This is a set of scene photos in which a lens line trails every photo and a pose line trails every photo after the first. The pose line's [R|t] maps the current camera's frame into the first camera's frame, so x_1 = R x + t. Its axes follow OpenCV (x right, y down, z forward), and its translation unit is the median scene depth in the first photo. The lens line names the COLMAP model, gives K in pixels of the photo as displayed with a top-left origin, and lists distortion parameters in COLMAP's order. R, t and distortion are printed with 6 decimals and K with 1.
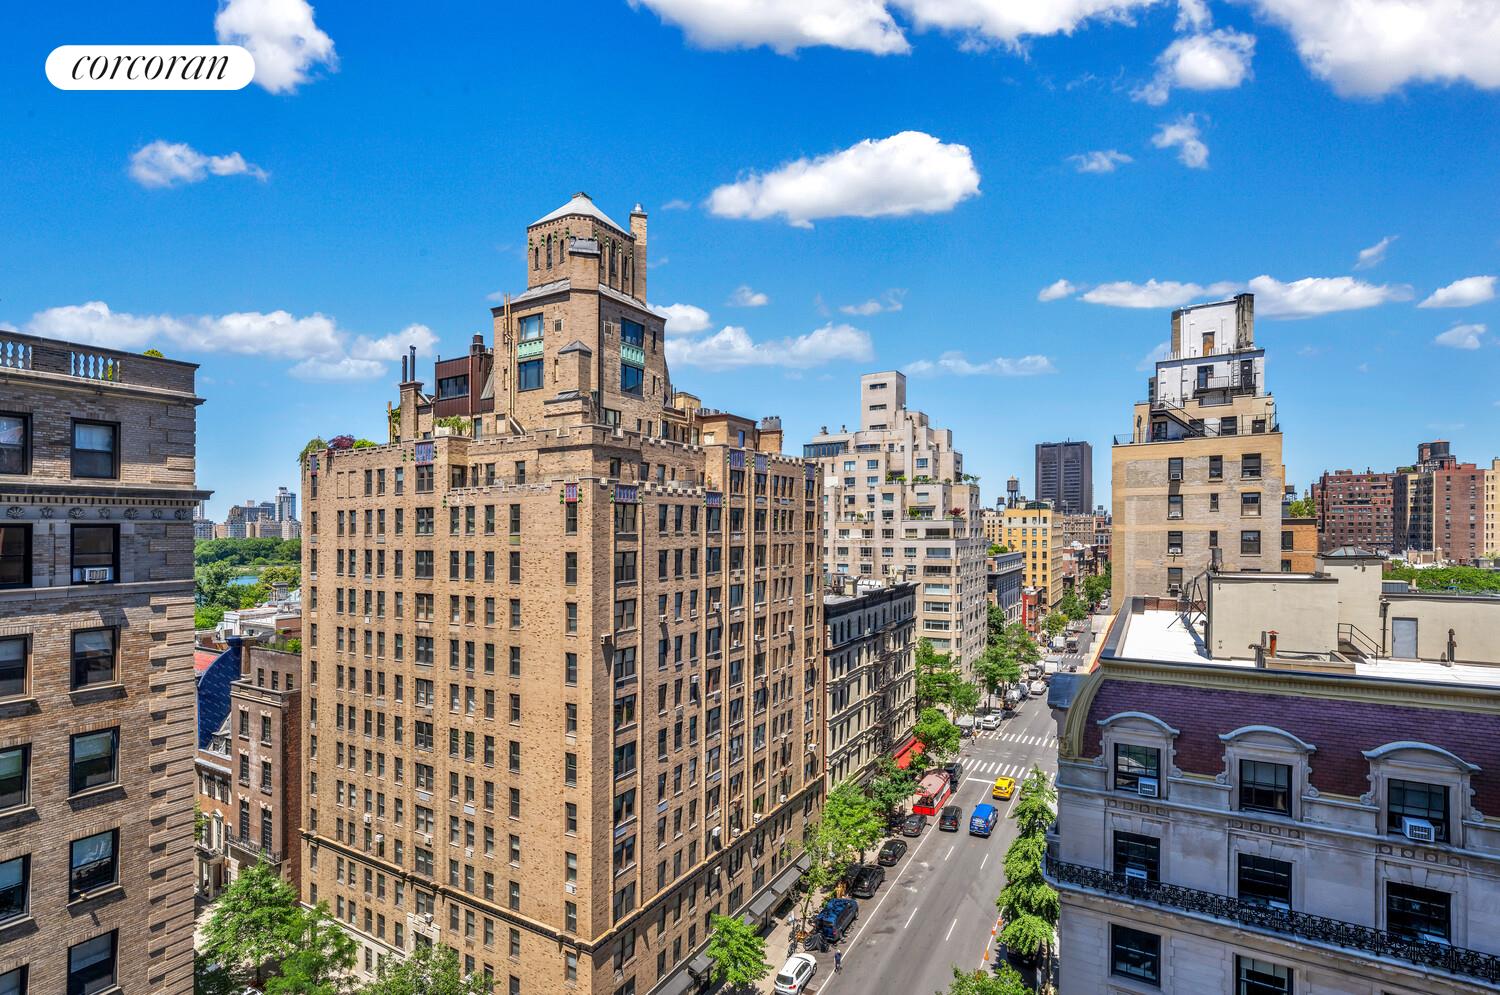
lens RADIAL K [[692.0, 0, 744.7], [0, 692.0, 542.4], [0, 0, 1]] dist [0.000174, 0.006610]
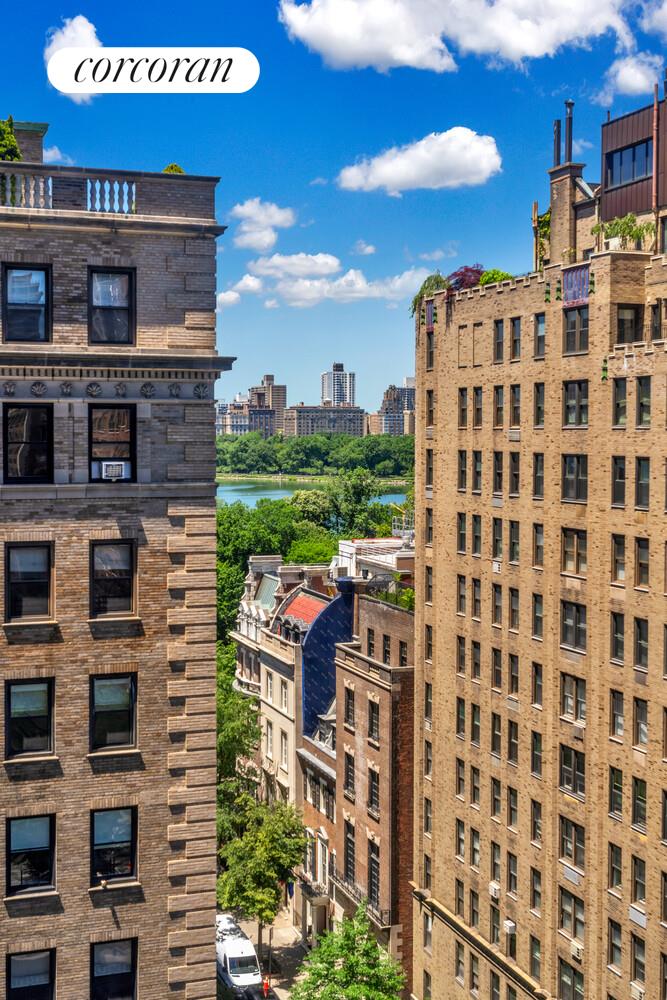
lens RADIAL K [[1308.8, 0, 331.4], [0, 1308.8, 491.8], [0, 0, 1]] dist [0.029235, 0.000000]
pose [[0.765456, 0.039900, -0.642249, 0.088787], [-0.019968, 0.999068, 0.038270, 0.004964], [0.643178, -0.016469, 0.765540, 0.026343]]
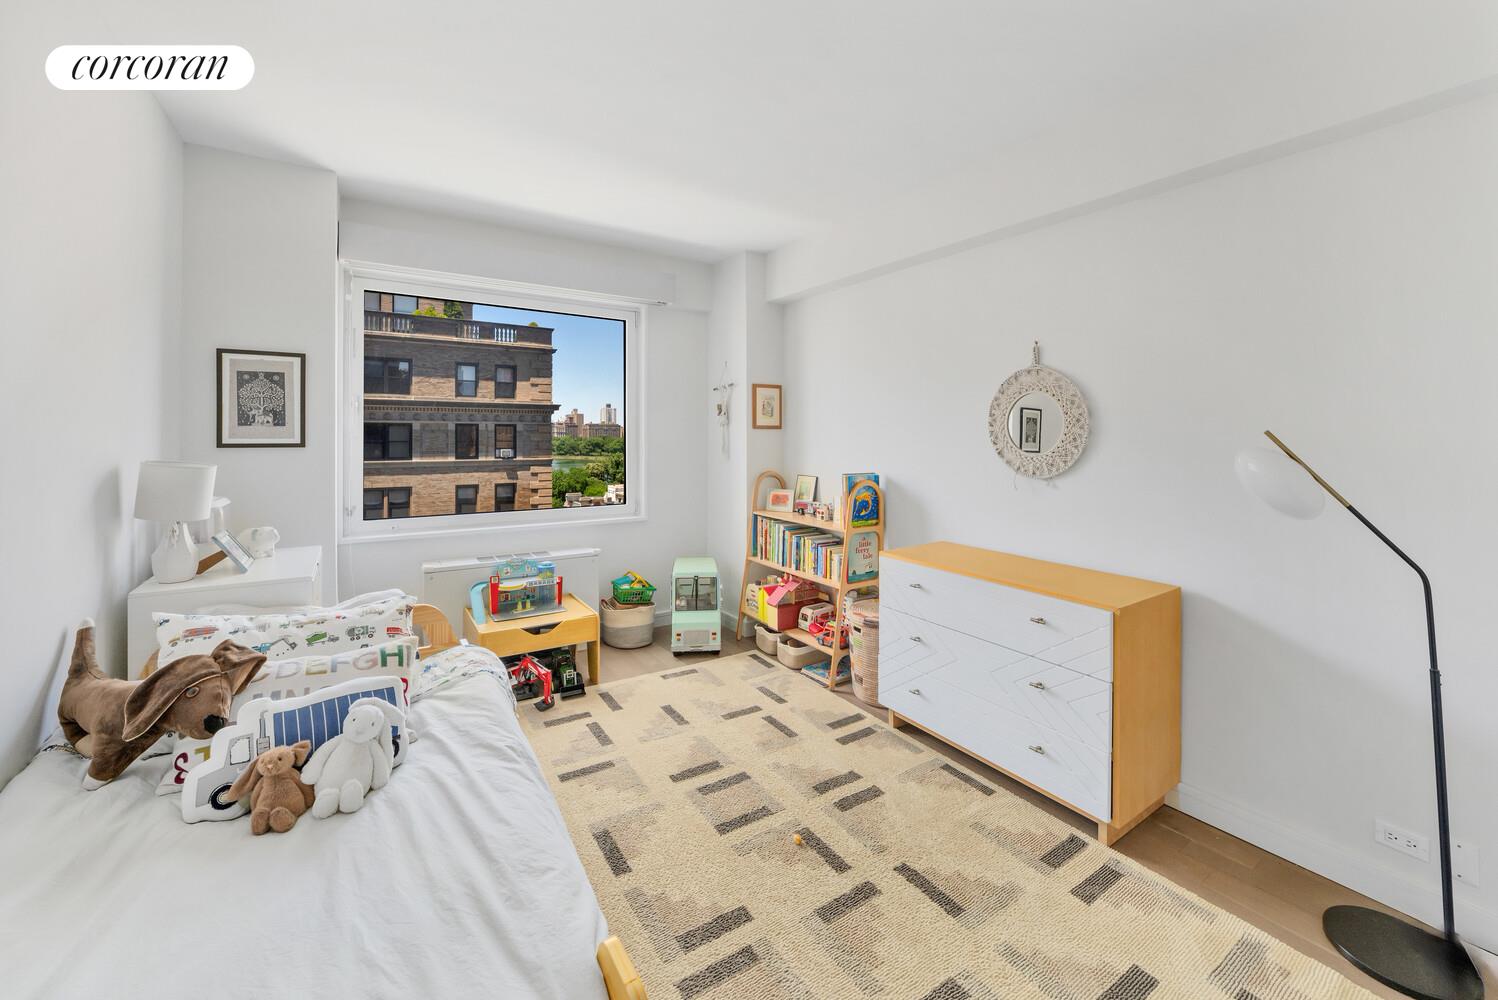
lens RADIAL K [[611.3, 0, 722.0], [0, 611.3, 450.2], [0, 0, 1]] dist [-0.000587, -0.000001]
pose [[0.872241, 0.023944, -0.488490, 0.149044], [-0.020586, 0.999713, 0.012244, 0.004554], [0.488643, -0.000624, 0.872483, -0.039338]]
